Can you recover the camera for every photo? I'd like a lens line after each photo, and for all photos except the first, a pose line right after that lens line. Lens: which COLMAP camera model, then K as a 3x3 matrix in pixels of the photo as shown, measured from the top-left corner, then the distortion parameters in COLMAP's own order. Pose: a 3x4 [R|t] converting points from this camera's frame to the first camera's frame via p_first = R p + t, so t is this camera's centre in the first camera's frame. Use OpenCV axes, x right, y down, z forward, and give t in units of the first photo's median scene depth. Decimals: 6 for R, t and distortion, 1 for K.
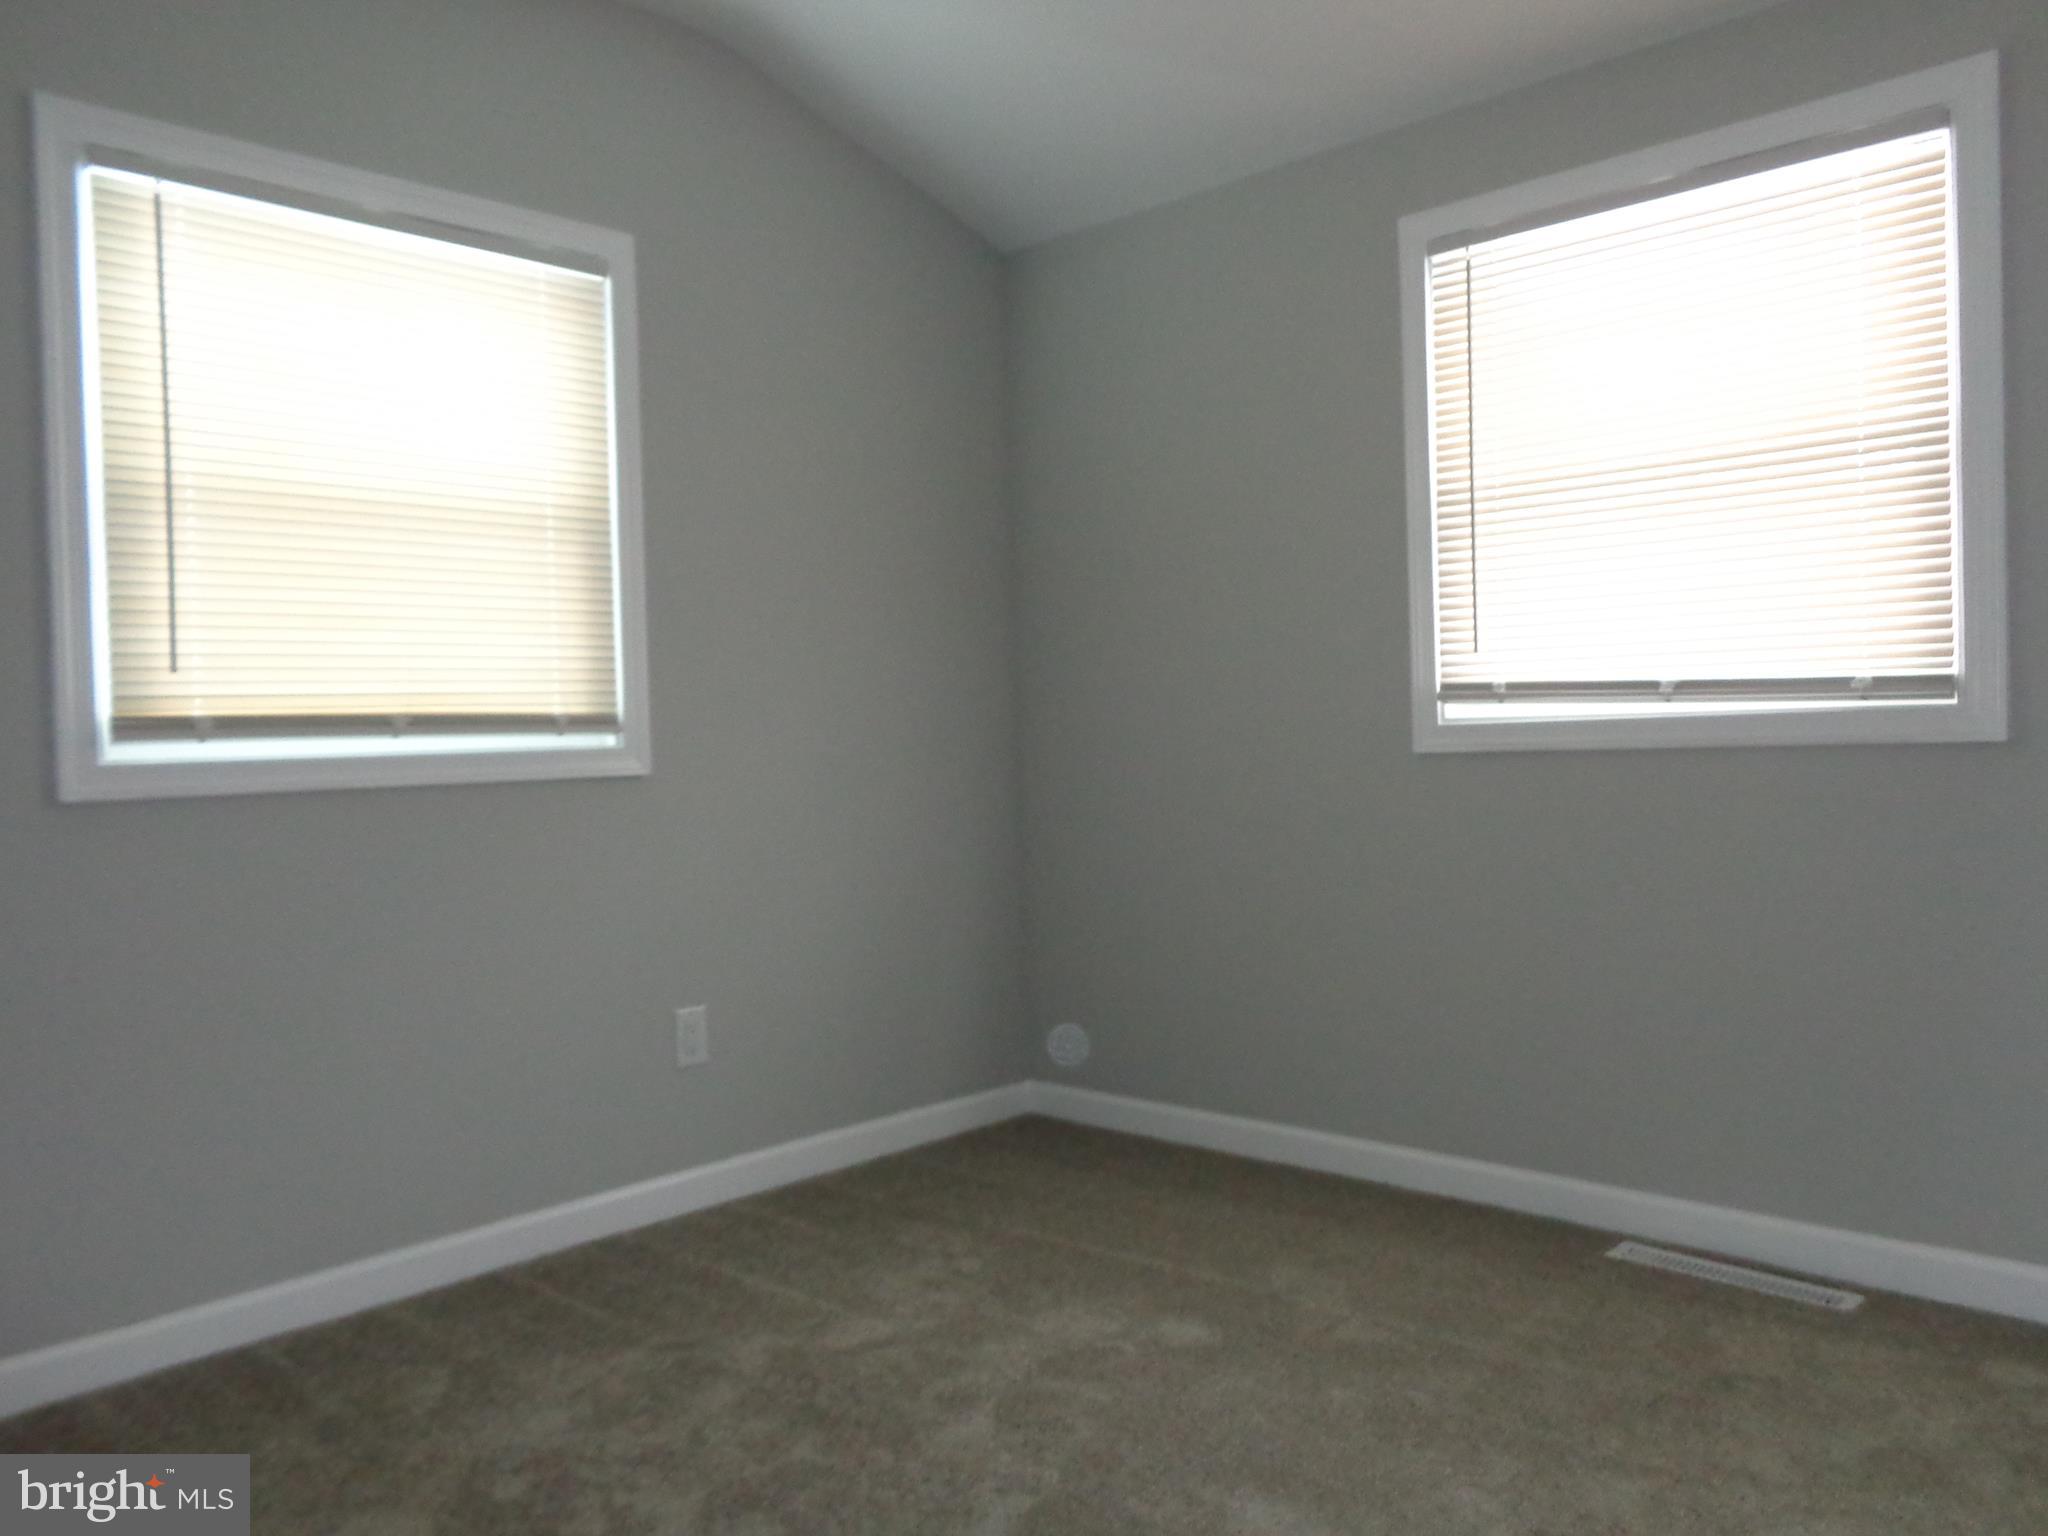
lens RADIAL K [[1563.5, 0, 1040.5], [0, 1563.5, 759.4], [0, 0, 1]] dist [-0.004596, -0.001686]
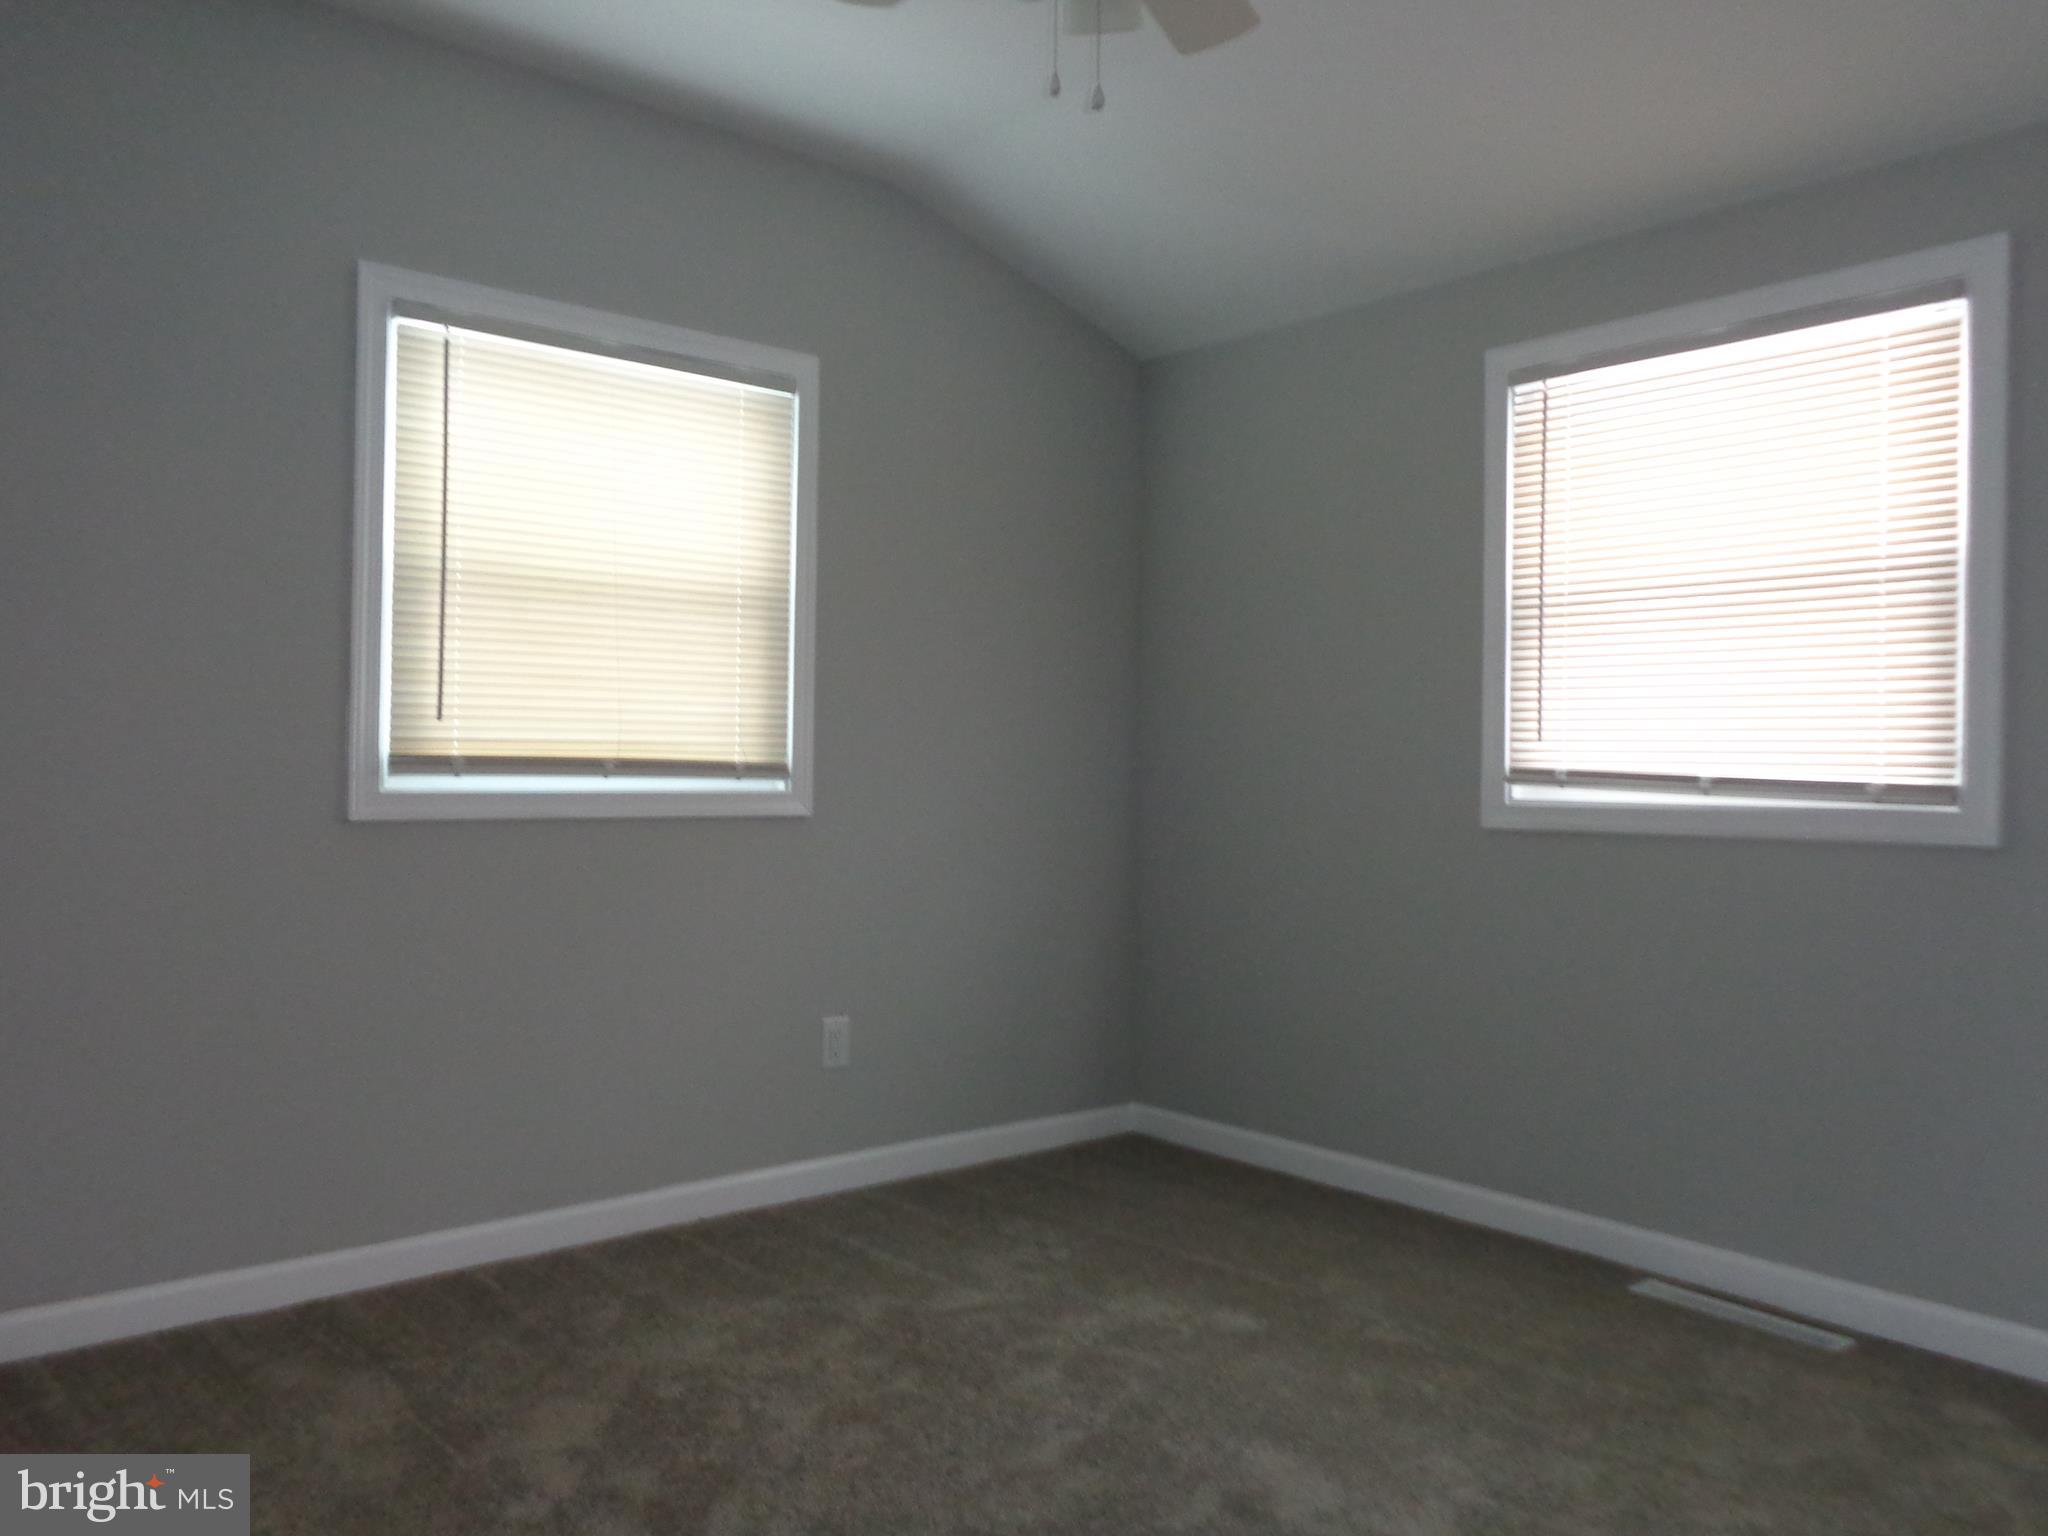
lens RADIAL K [[1530.1, 0, 1022.5], [0, 1530.1, 764.3], [0, 0, 1]] dist [-0.002502, -0.000767]
pose [[0.992575, 0.042684, -0.113895, 0.046687], [-0.045234, 0.998778, -0.019897, -0.016967], [0.112906, 0.024901, 0.993294, -0.156983]]
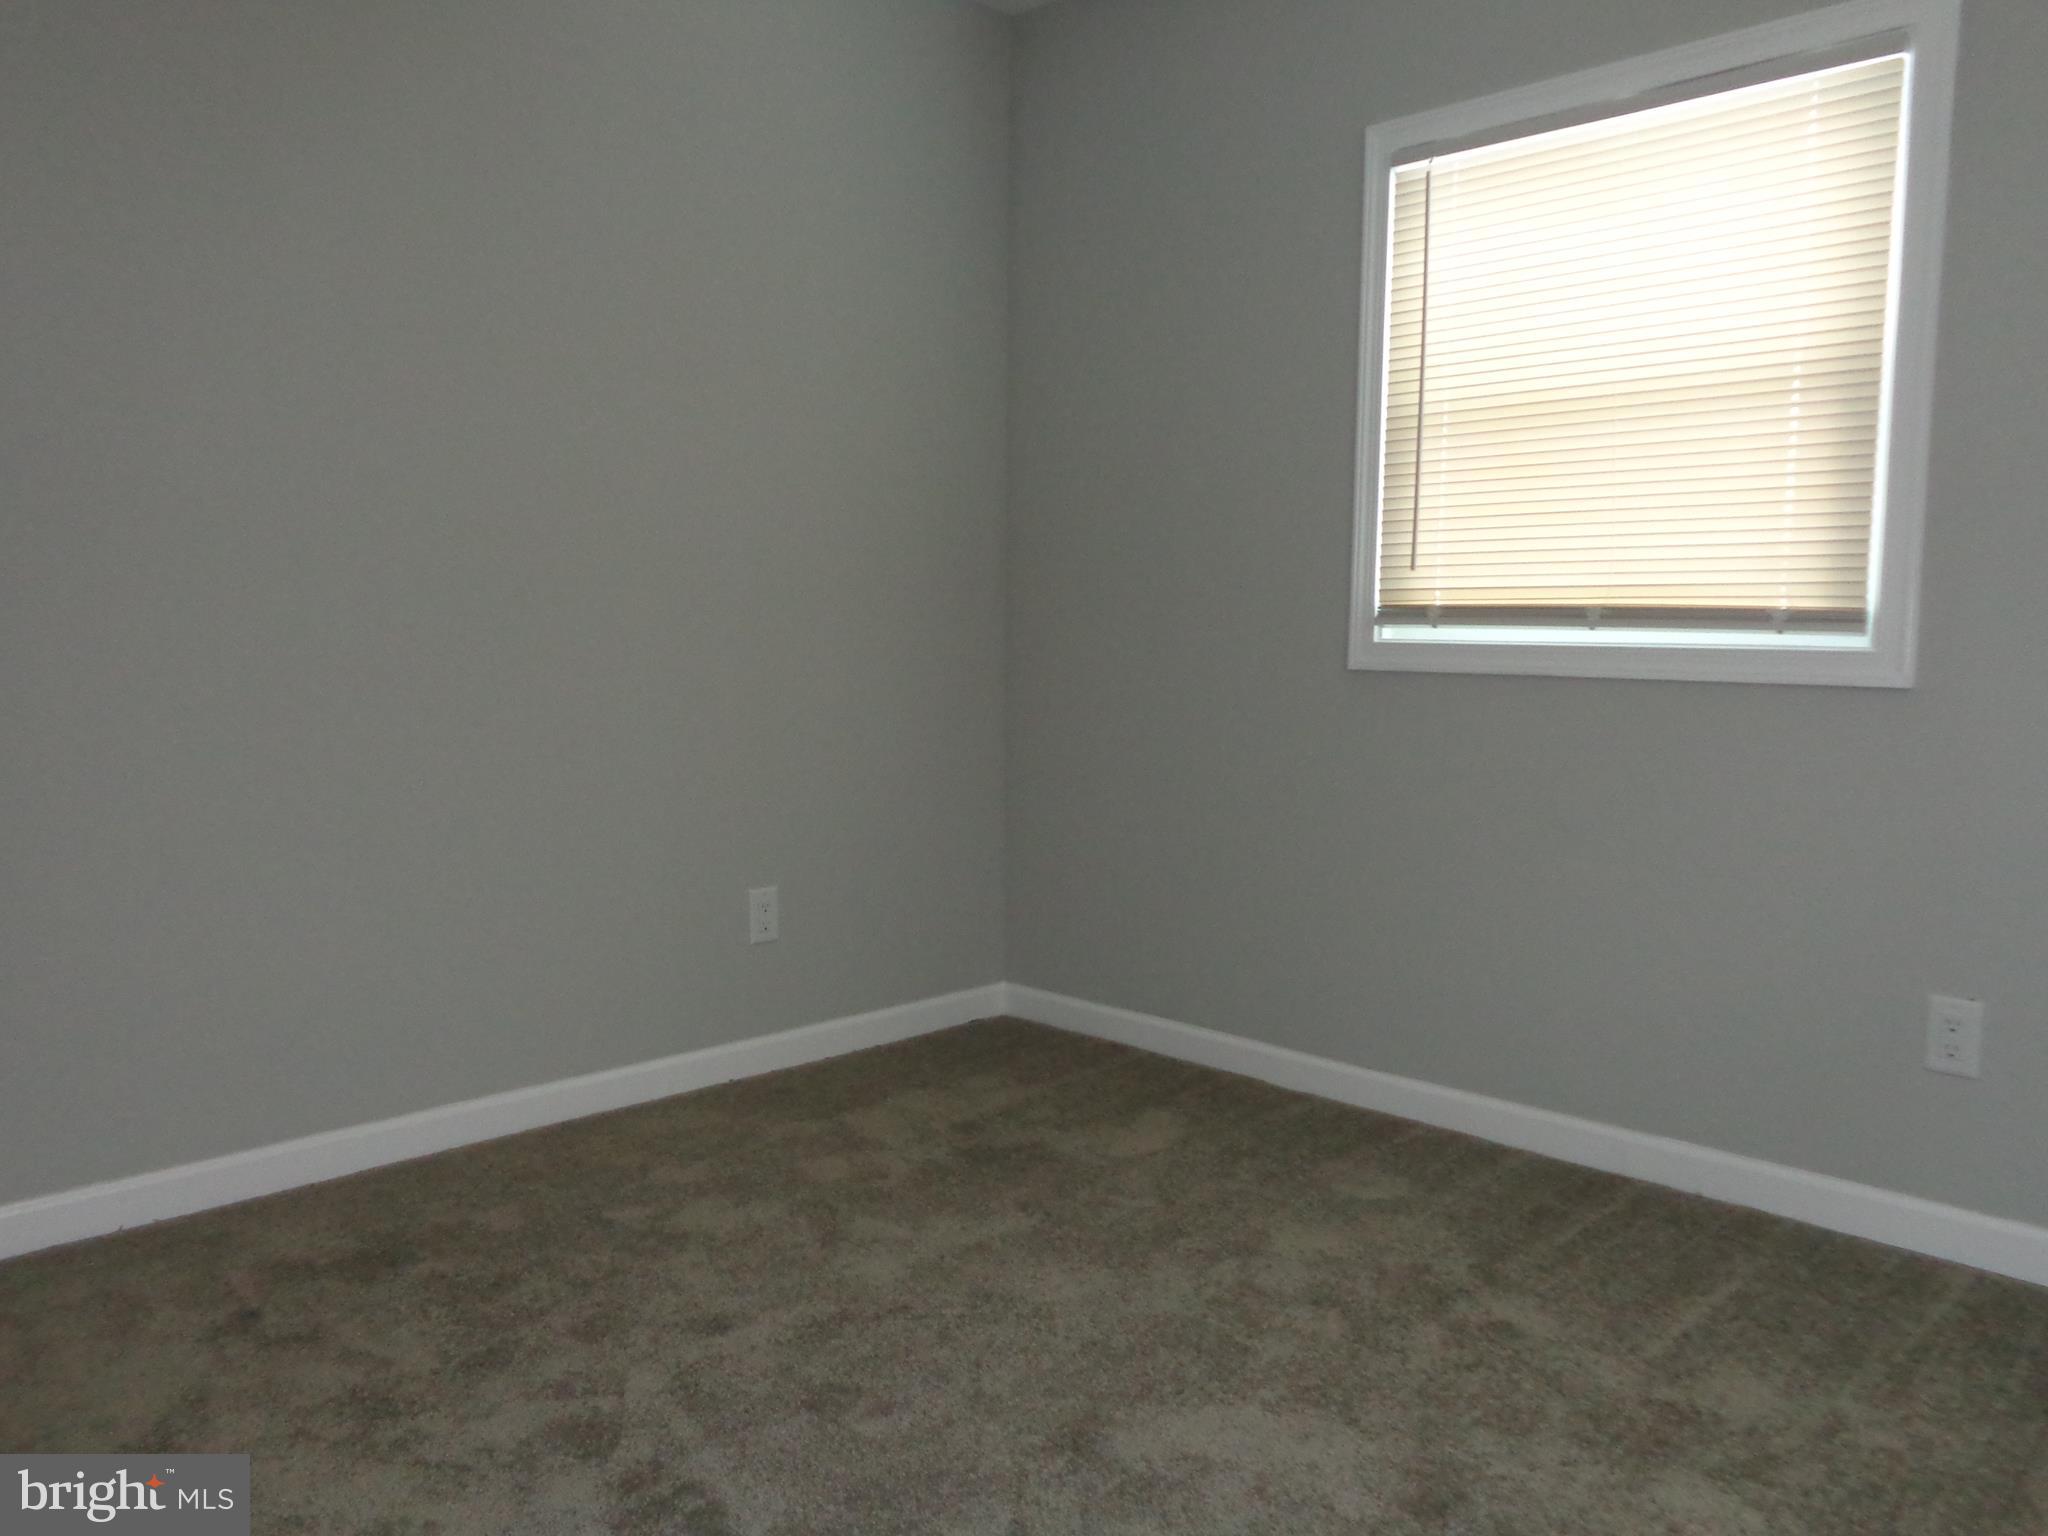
lens RADIAL K [[1563.5, 0, 1040.5], [0, 1563.5, 759.4], [0, 0, 1]] dist [-0.004596, -0.001686]
pose [[-0.046508, 0.120296, -0.991648, 0.692878], [-0.024035, 0.992300, 0.121502, -0.049386], [0.998629, 0.029485, -0.043258, 0.753198]]
